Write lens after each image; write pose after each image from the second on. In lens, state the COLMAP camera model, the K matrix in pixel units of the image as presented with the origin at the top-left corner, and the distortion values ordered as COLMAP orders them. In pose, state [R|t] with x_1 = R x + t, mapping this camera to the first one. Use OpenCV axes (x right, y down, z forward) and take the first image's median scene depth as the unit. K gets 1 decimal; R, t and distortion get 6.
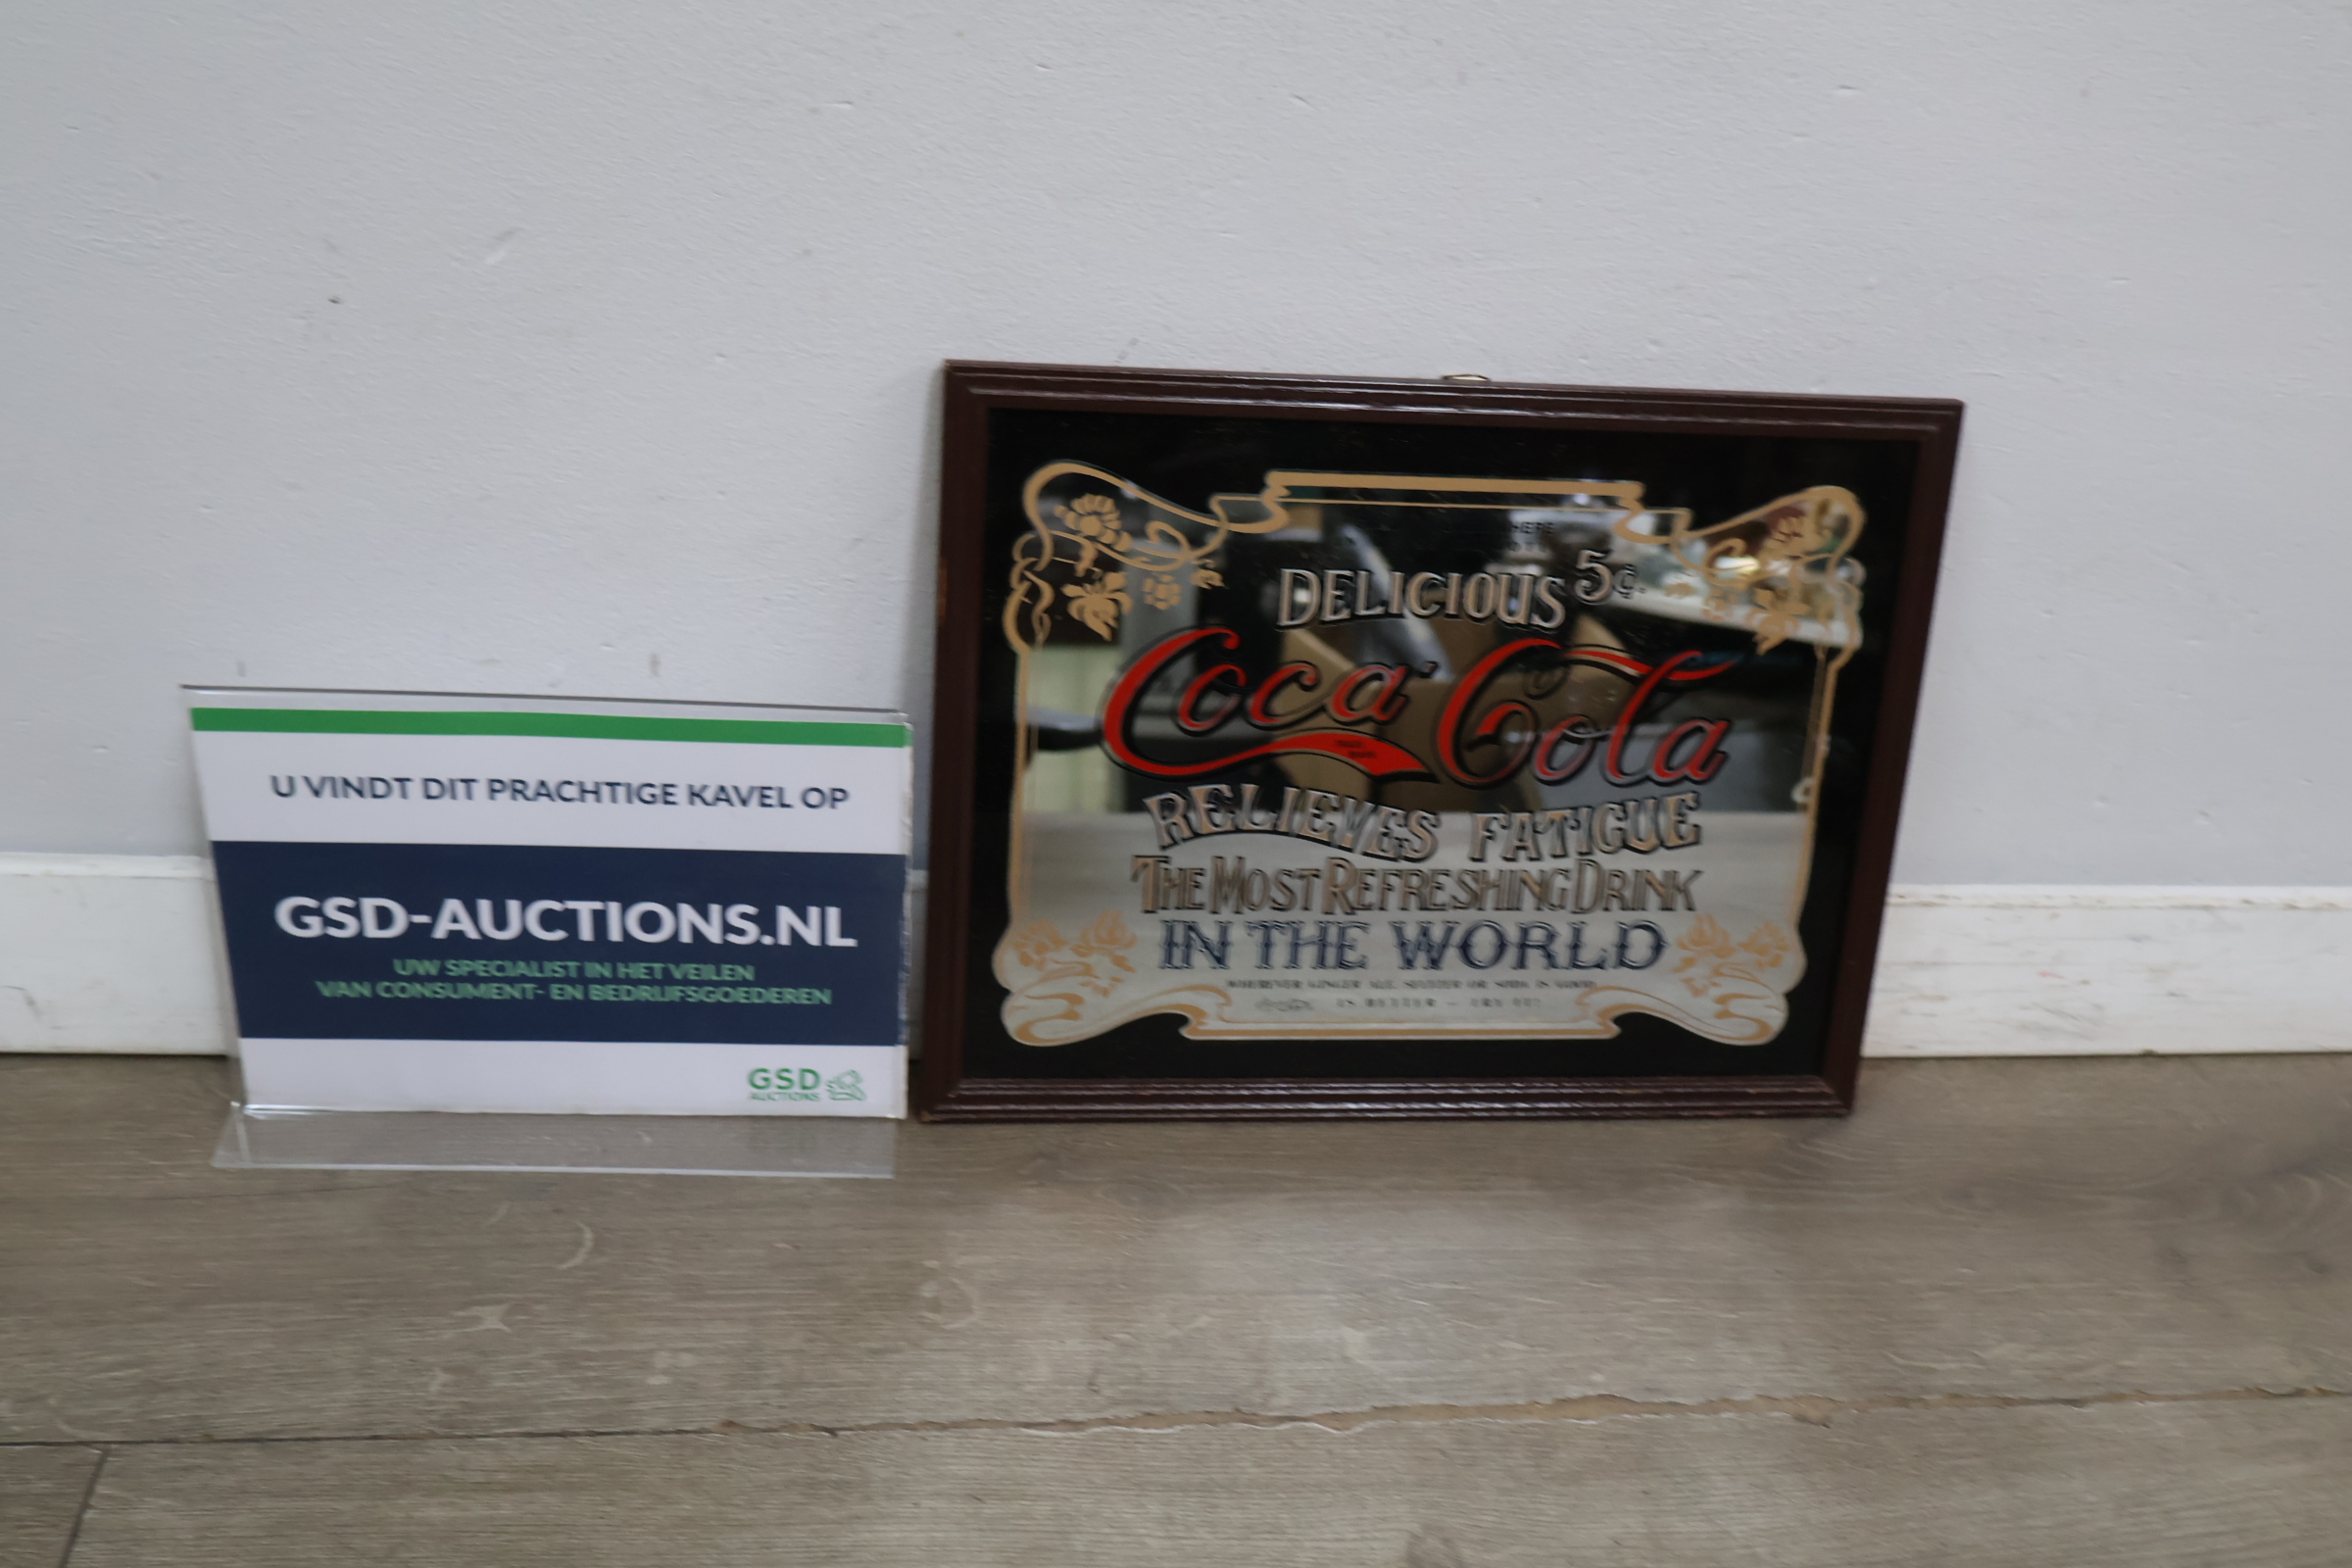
lens RADIAL K [[2379.6, 0, 1171.6], [0, 2379.6, 796.5], [0, 0, 1]] dist [0.003880, 0.000000]
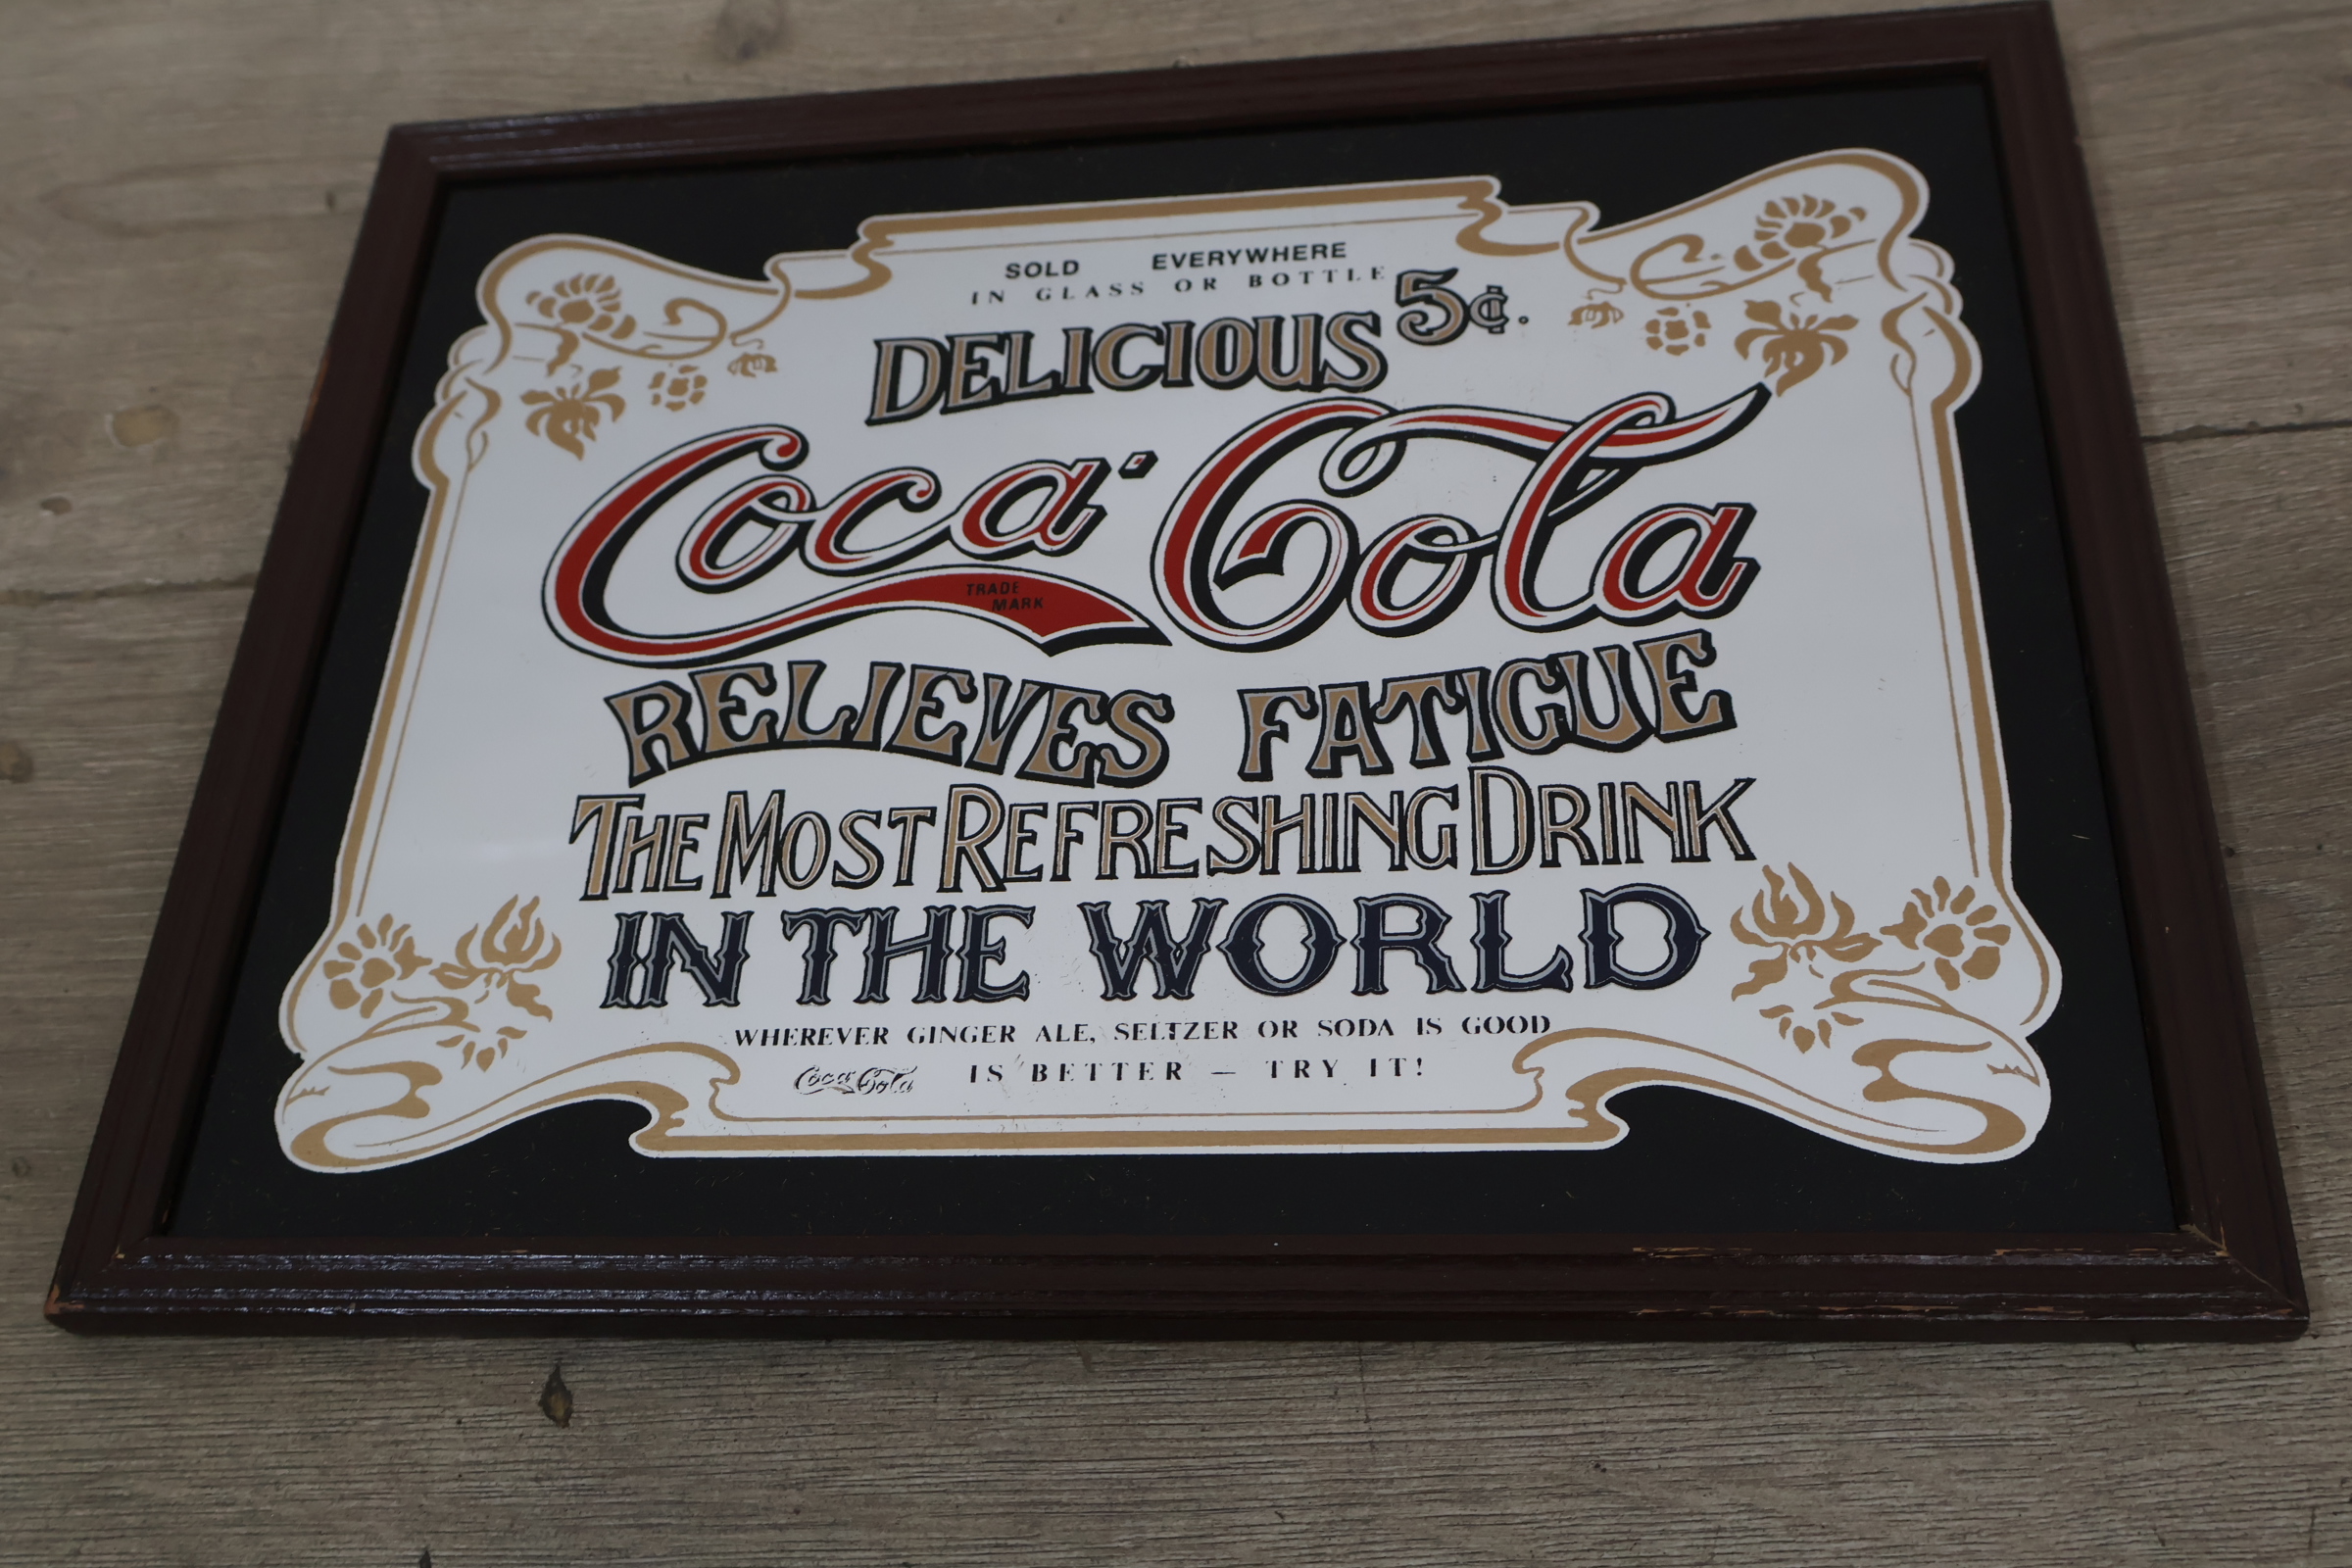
lens RADIAL K [[2412.2, 0, 1167.6], [0, 2412.2, 796.9], [0, 0, 1]] dist [0.000840, 0.000000]
pose [[0.960846, -0.149760, -0.233126, 0.225554], [-0.078079, 0.660919, -0.746384, 0.399103], [0.265856, 0.735362, 0.623348, 0.689870]]
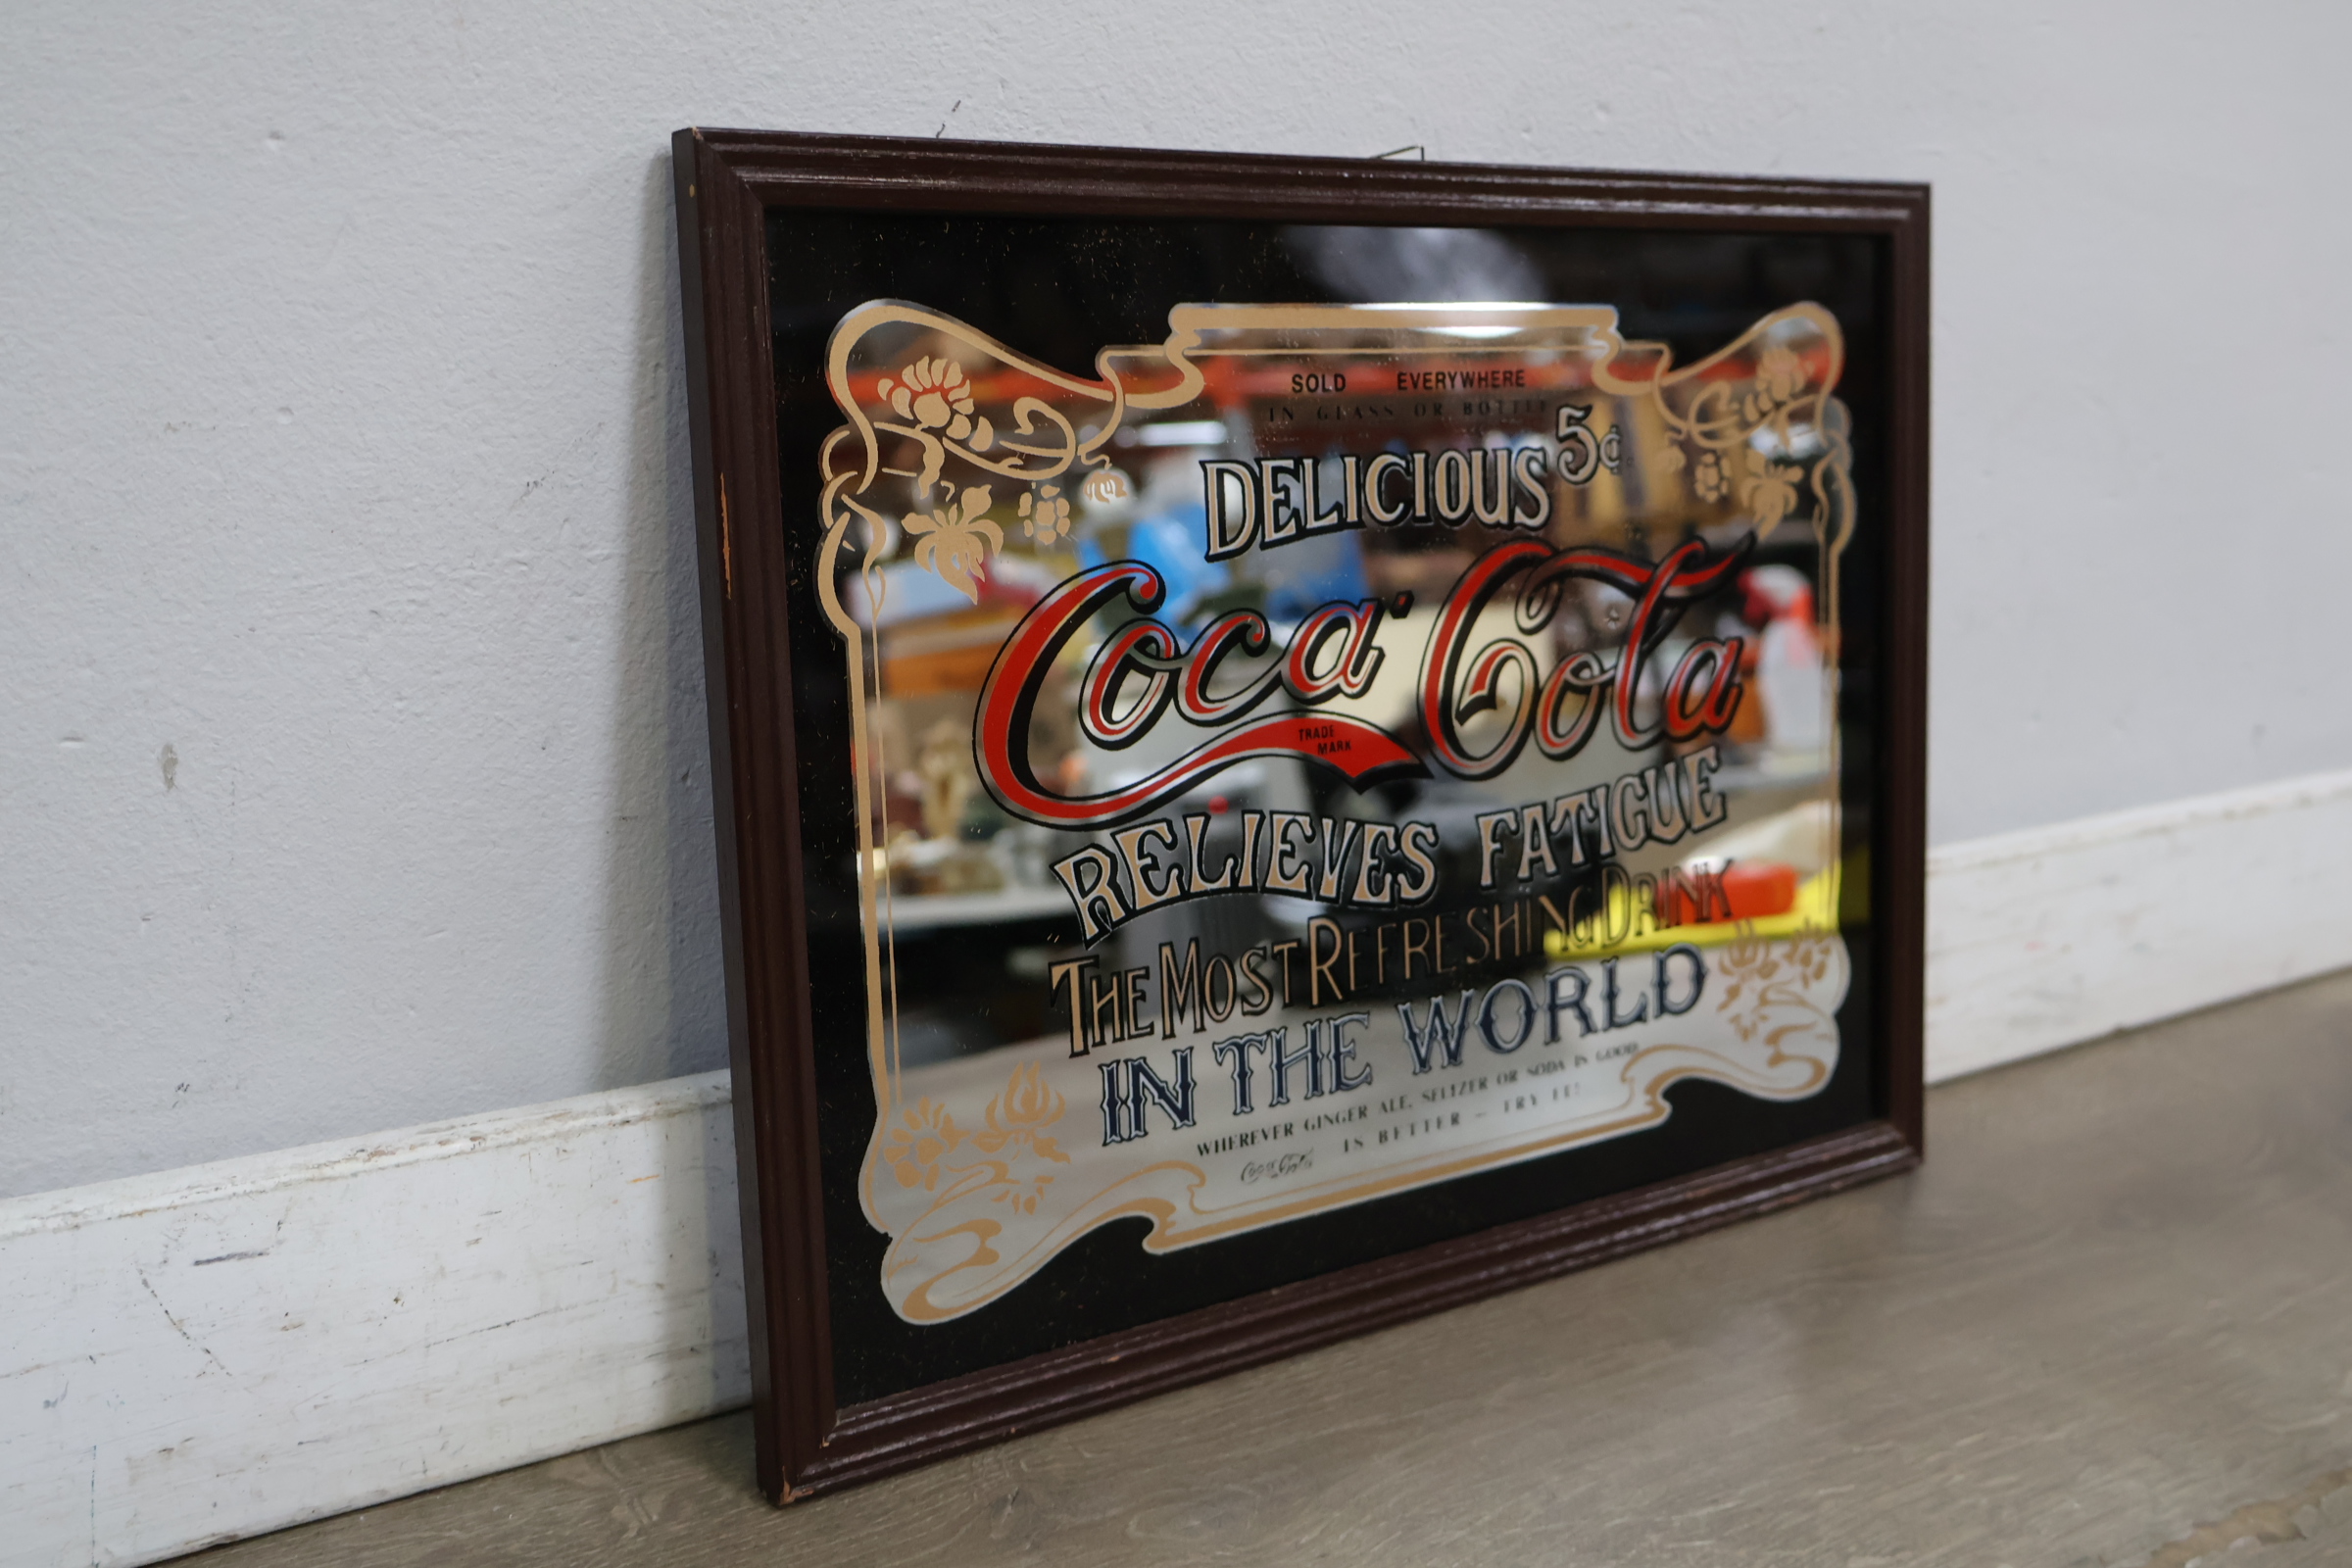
lens RADIAL K [[2412.2, 0, 1171.9], [0, 2412.2, 802.1], [0, 0, 1]] dist [0.000840, 0.000000]
pose [[0.893046, -0.156834, 0.421748, -0.236004], [0.224126, 0.967787, -0.114696, 0.061427], [-0.390174, 0.196953, 0.899430, 0.414888]]
